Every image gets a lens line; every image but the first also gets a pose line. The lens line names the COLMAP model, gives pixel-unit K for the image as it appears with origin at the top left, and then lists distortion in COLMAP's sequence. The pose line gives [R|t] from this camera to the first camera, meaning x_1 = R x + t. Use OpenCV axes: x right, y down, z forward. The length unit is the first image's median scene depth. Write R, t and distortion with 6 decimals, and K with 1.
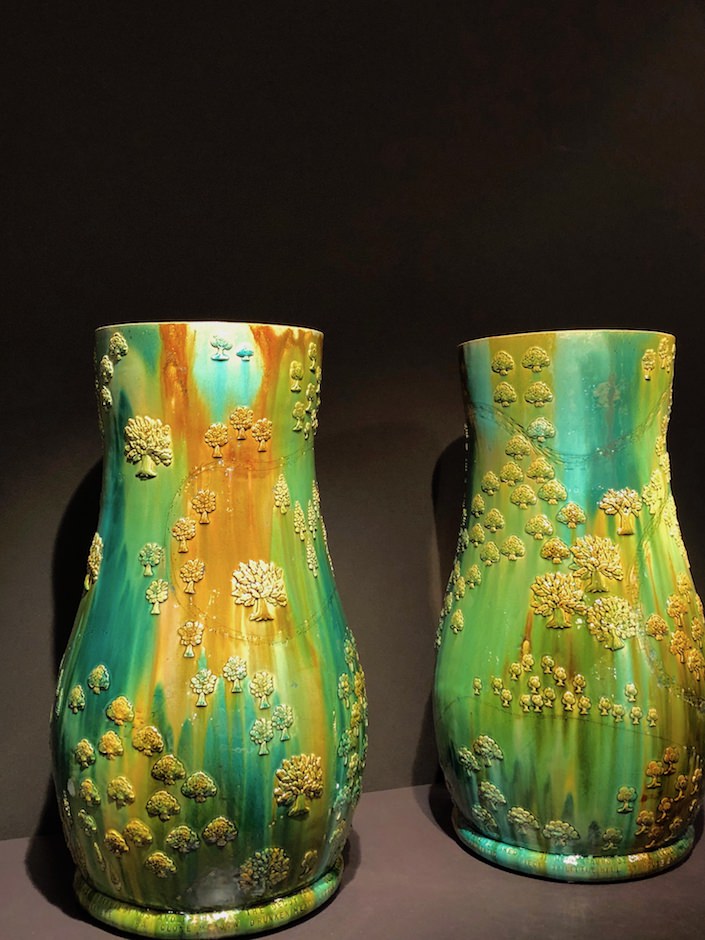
lens RADIAL K [[1013.2, 0, 353.3], [0, 1013.2, 470.8], [0, 0, 1]] dist [0.010902, 0.000000]
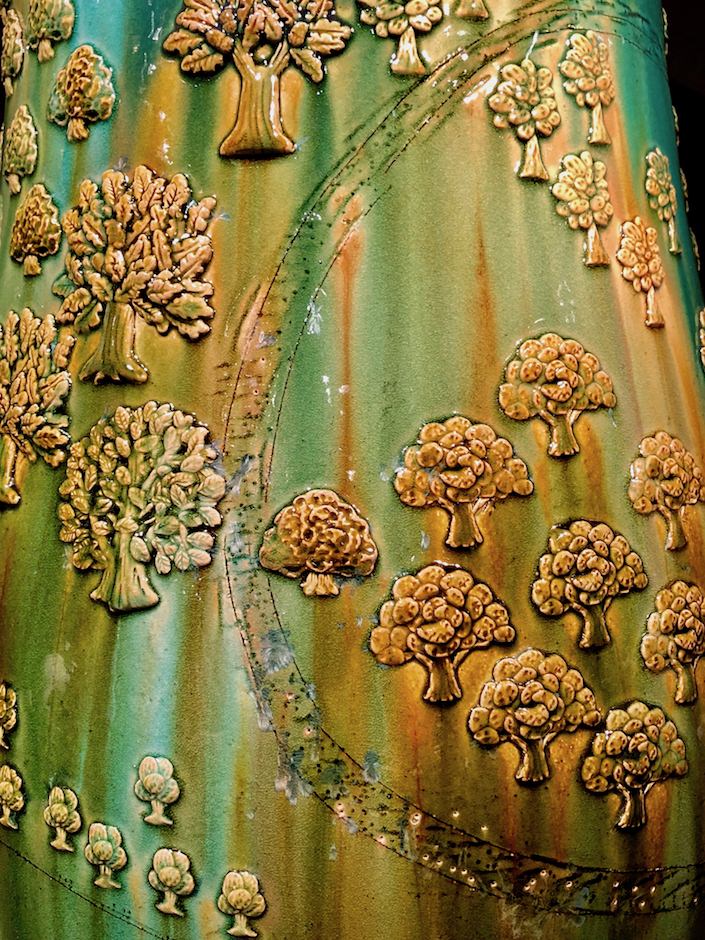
lens RADIAL K [[1013.2, 0, 352.2], [0, 1013.2, 467.8], [0, 0, 1]] dist [0.010902, 0.000000]
pose [[0.884736, 0.083174, -0.458611, 0.415044], [-0.013932, 0.988229, 0.152349, 0.101000], [0.465884, -0.128399, 0.875480, 0.801915]]
